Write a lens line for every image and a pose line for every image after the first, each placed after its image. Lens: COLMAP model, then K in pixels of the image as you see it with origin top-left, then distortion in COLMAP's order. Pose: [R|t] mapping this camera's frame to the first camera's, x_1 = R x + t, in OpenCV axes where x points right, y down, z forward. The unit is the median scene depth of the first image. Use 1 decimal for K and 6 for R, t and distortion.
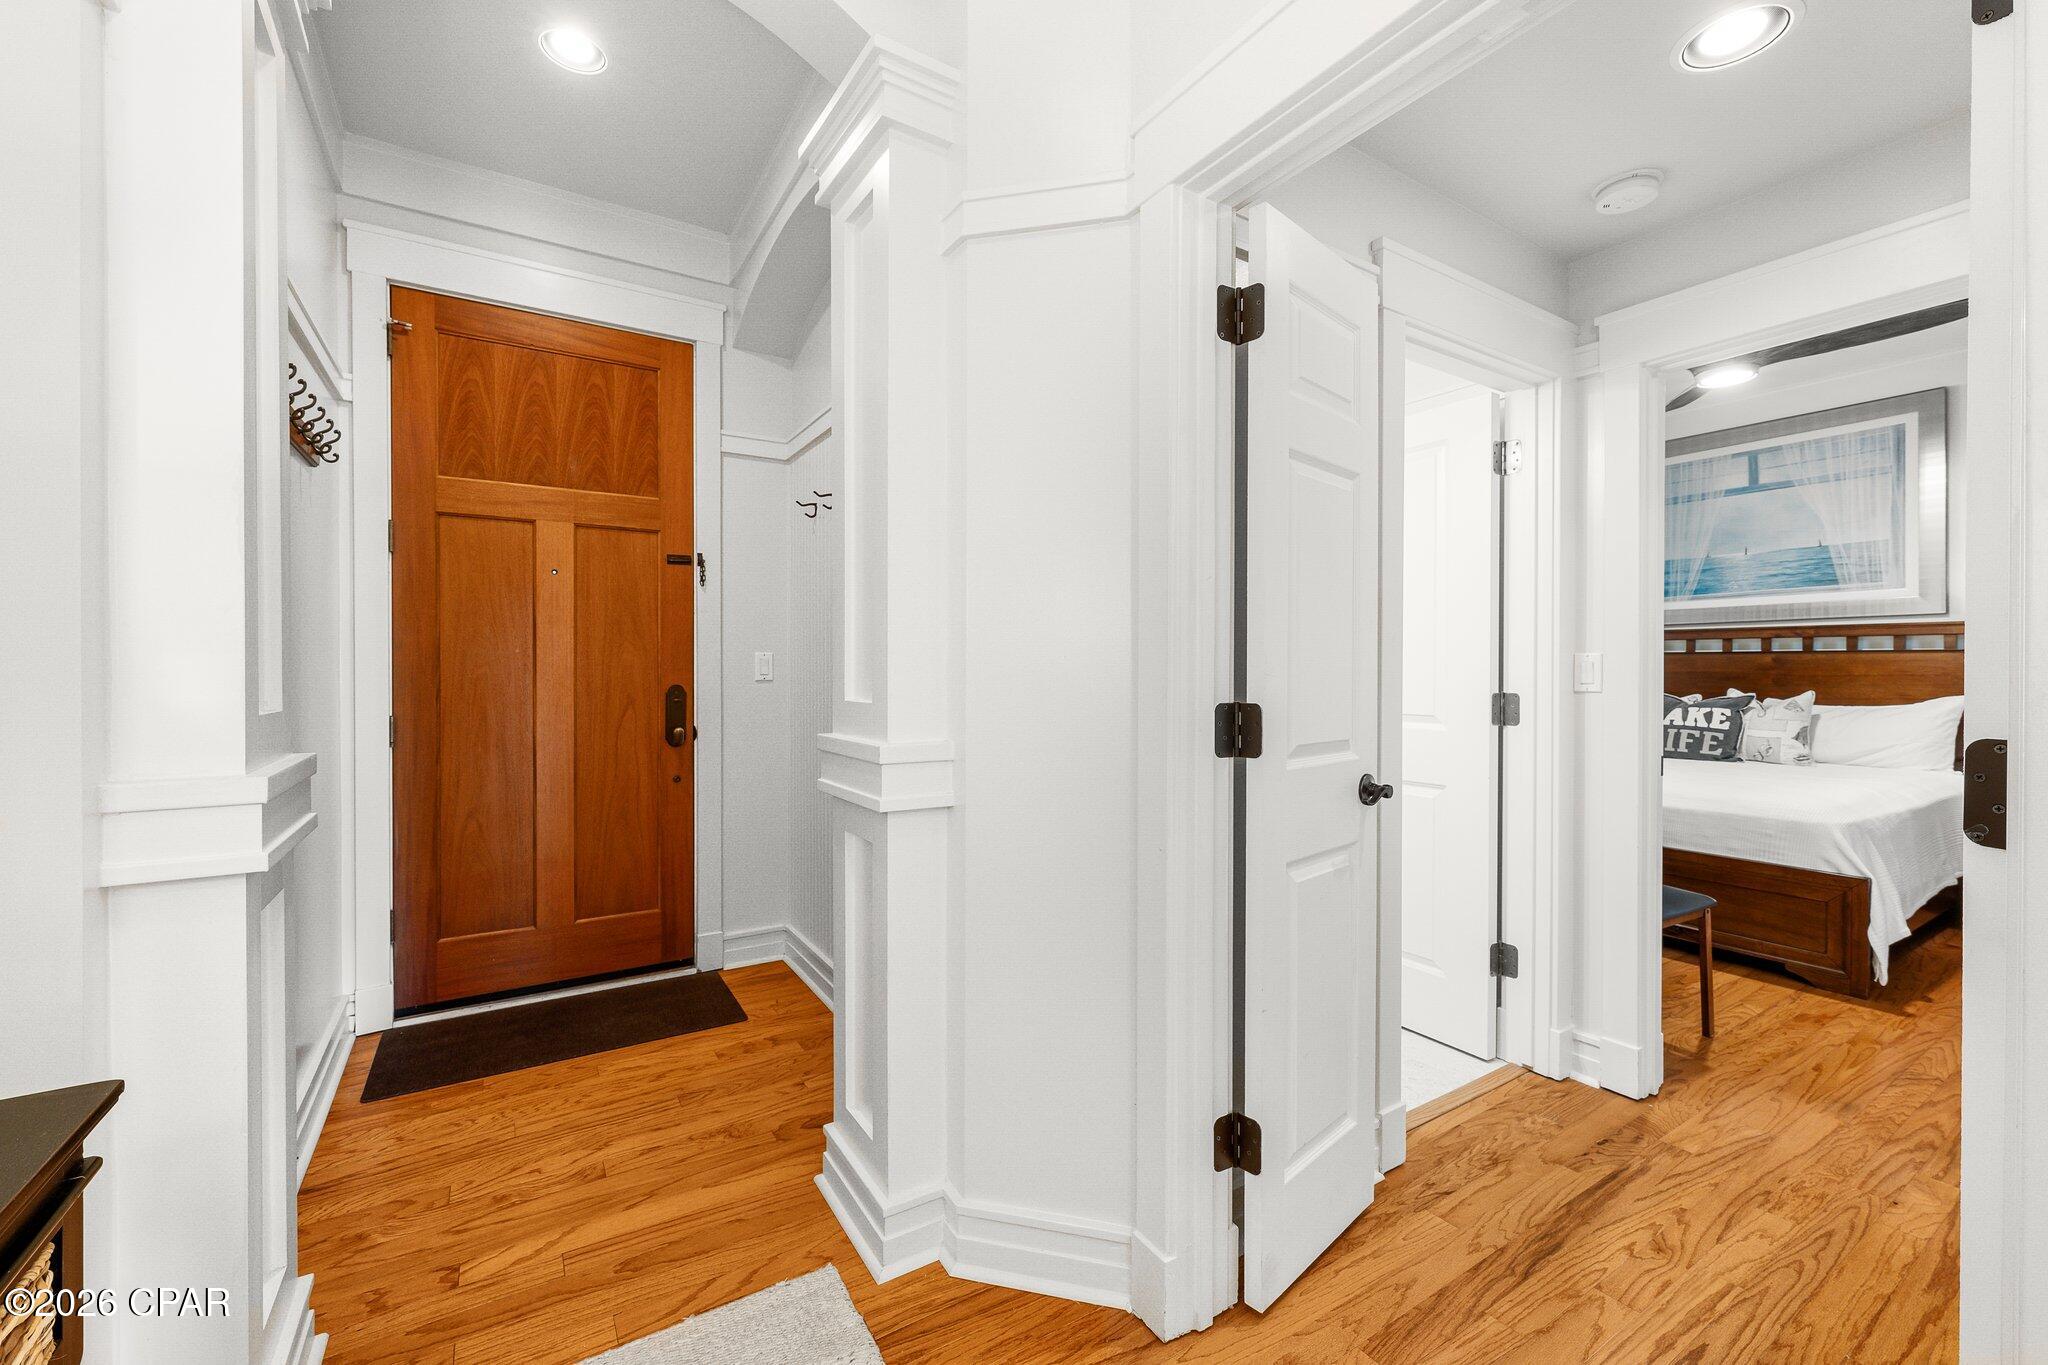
lens RADIAL K [[793.7, 0, 1017.2], [0, 793.7, 672.8], [0, 0, 1]] dist [0.003787, 0.000233]
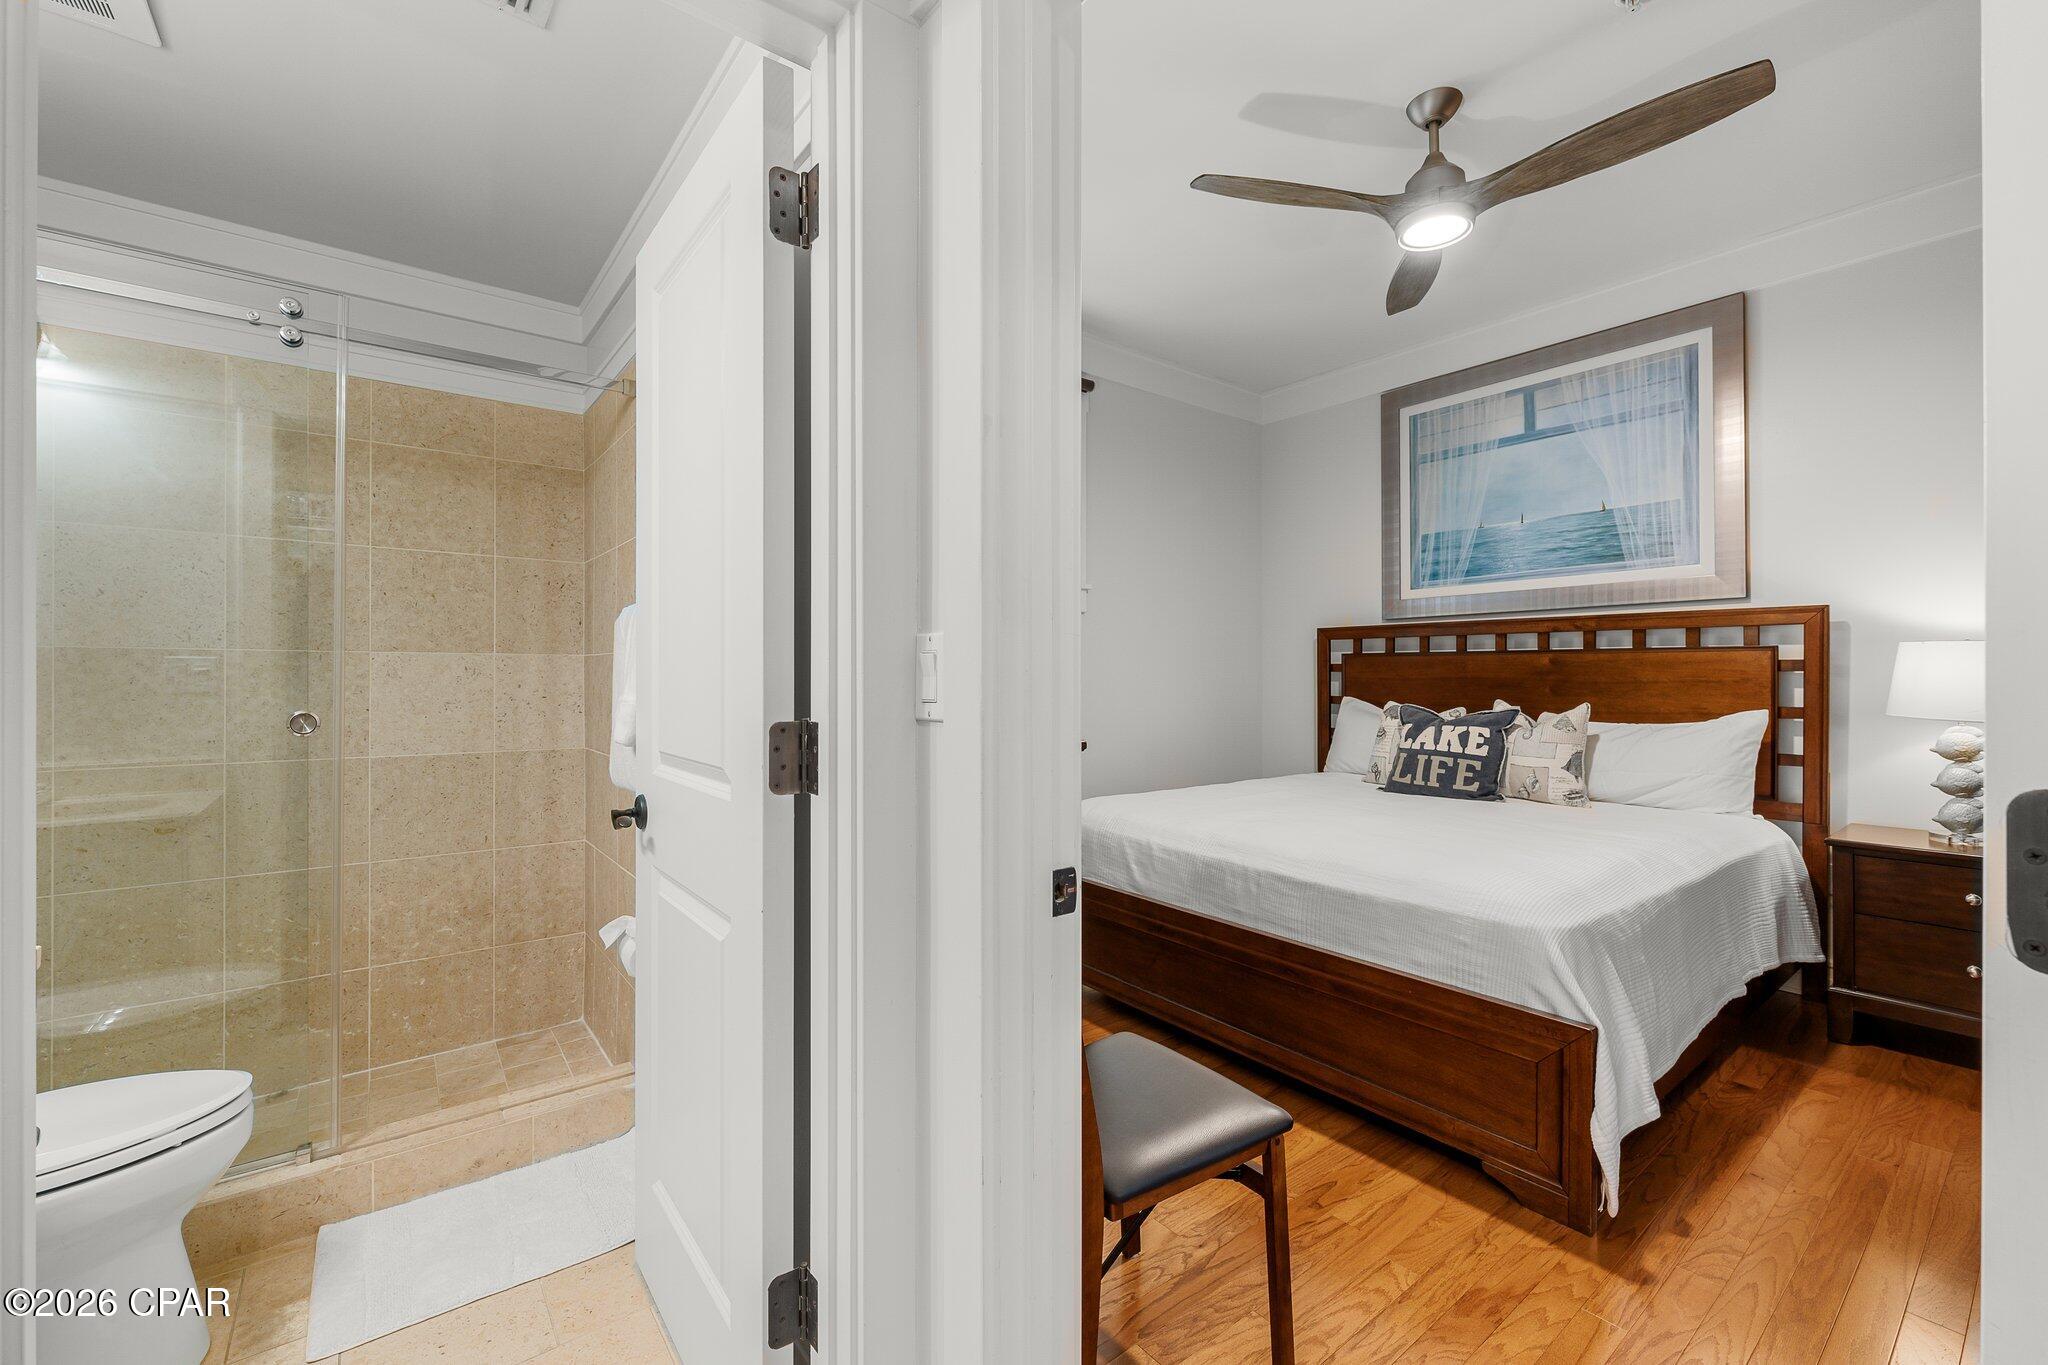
lens RADIAL K [[835.7, 0, 1013.6], [0, 835.7, 677.1], [0, 0, 1]] dist [0.000684, -0.000553]
pose [[0.994059, -0.001484, 0.108833, 0.372935], [0.001961, 0.999989, -0.004271, 0.001049], [-0.108825, 0.004459, 0.994051, 0.280673]]
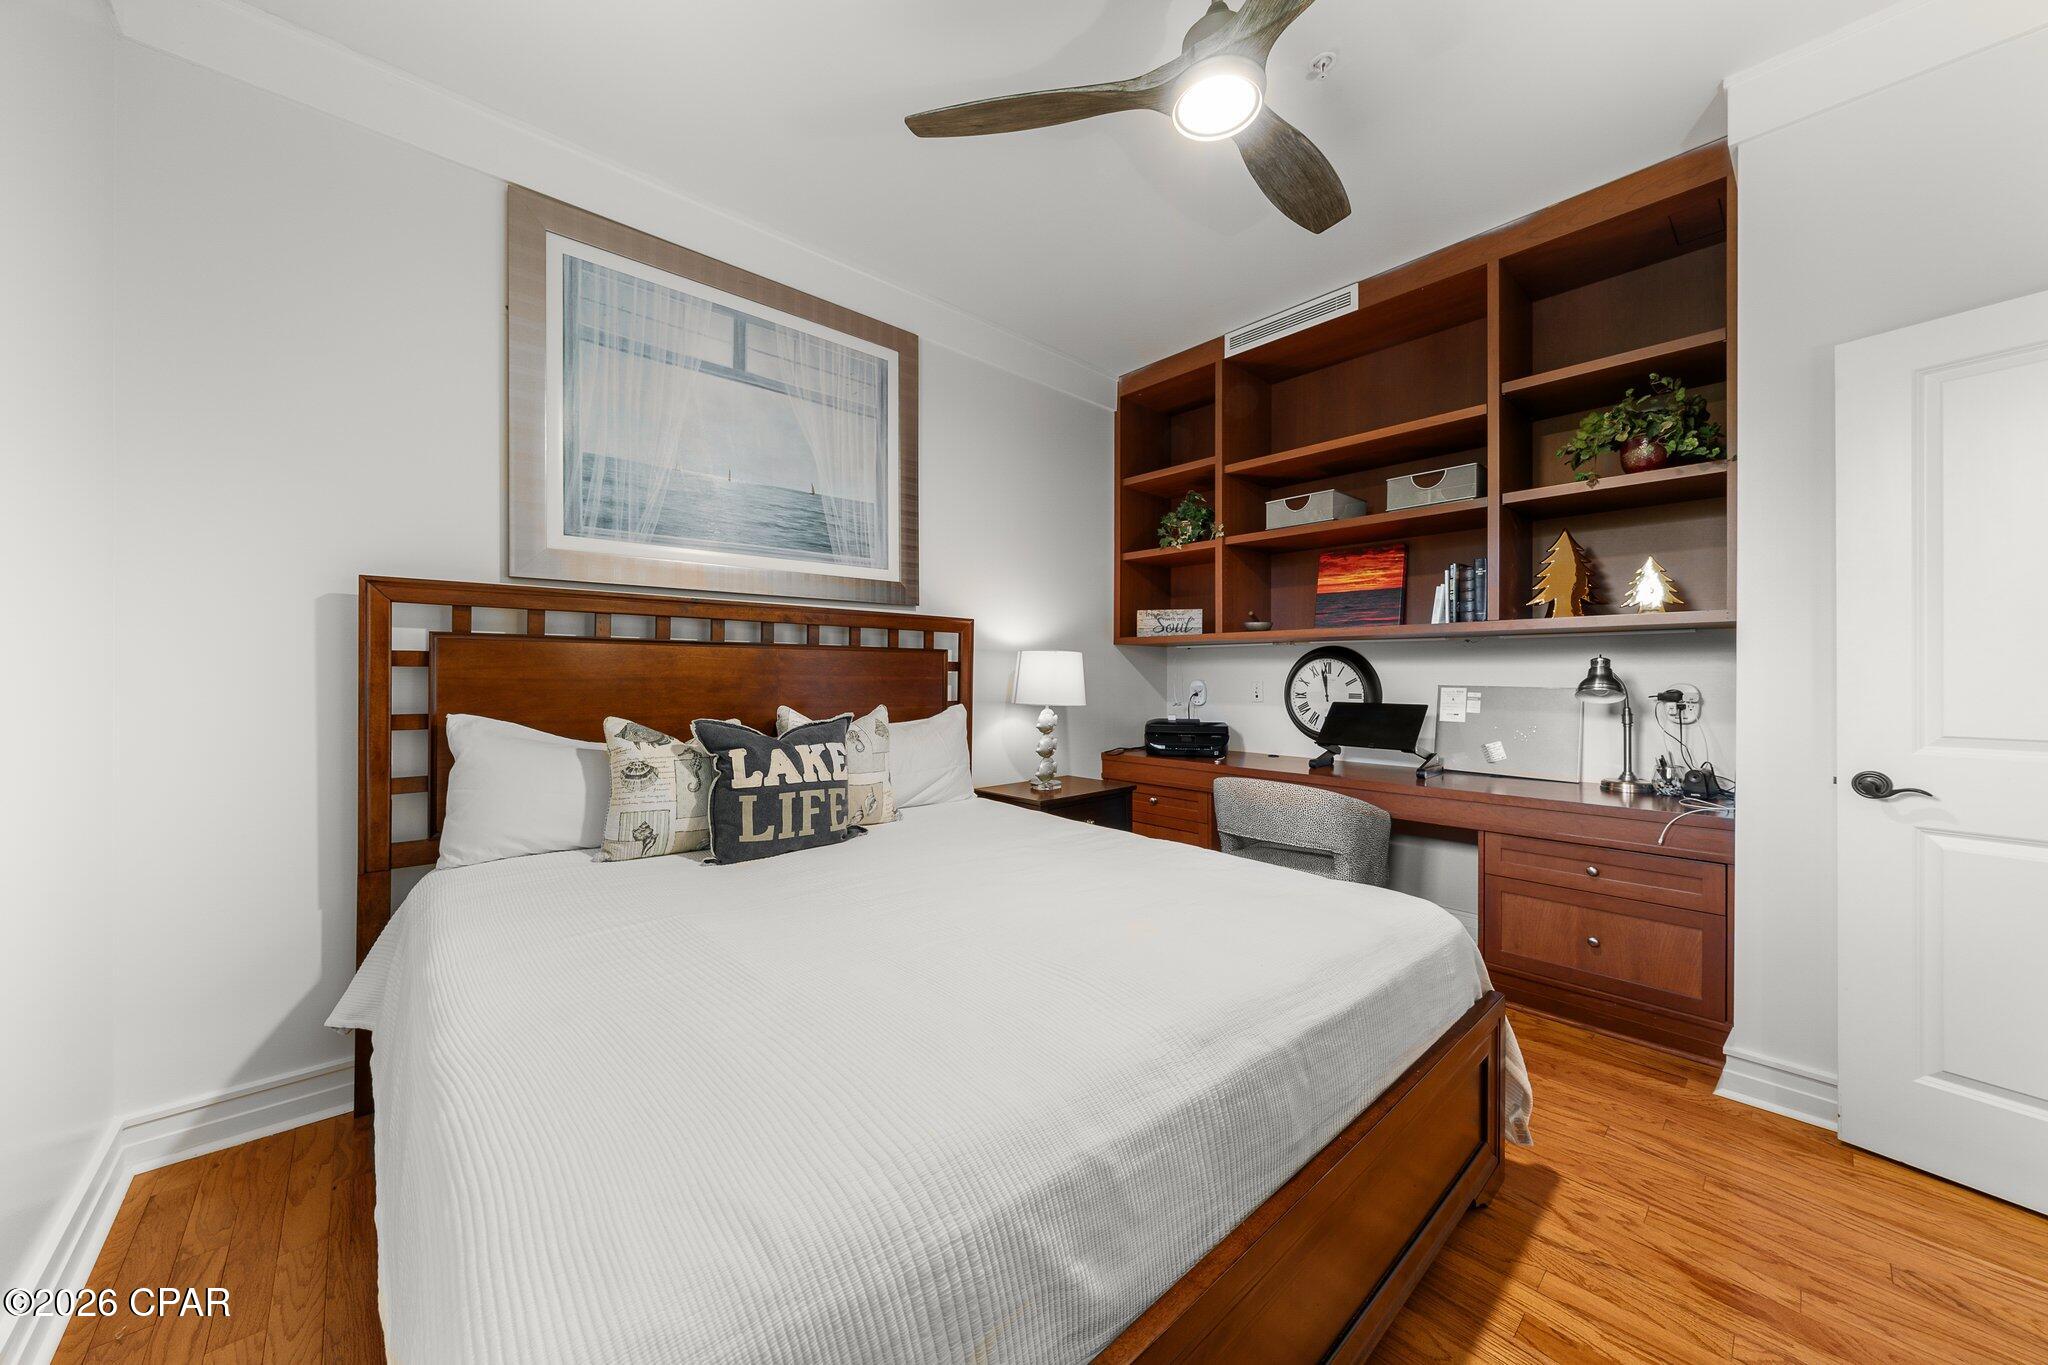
lens RADIAL K [[731.0, 0, 1007.5], [0, 731.0, 675.9], [0, 0, 1]] dist [-0.002928, -0.000297]
pose [[-0.192423, -0.002000, 0.981310, 0.361538], [0.004507, 0.999986, 0.002921, -0.002629], [-0.981302, 0.004985, -0.192411, 0.974239]]
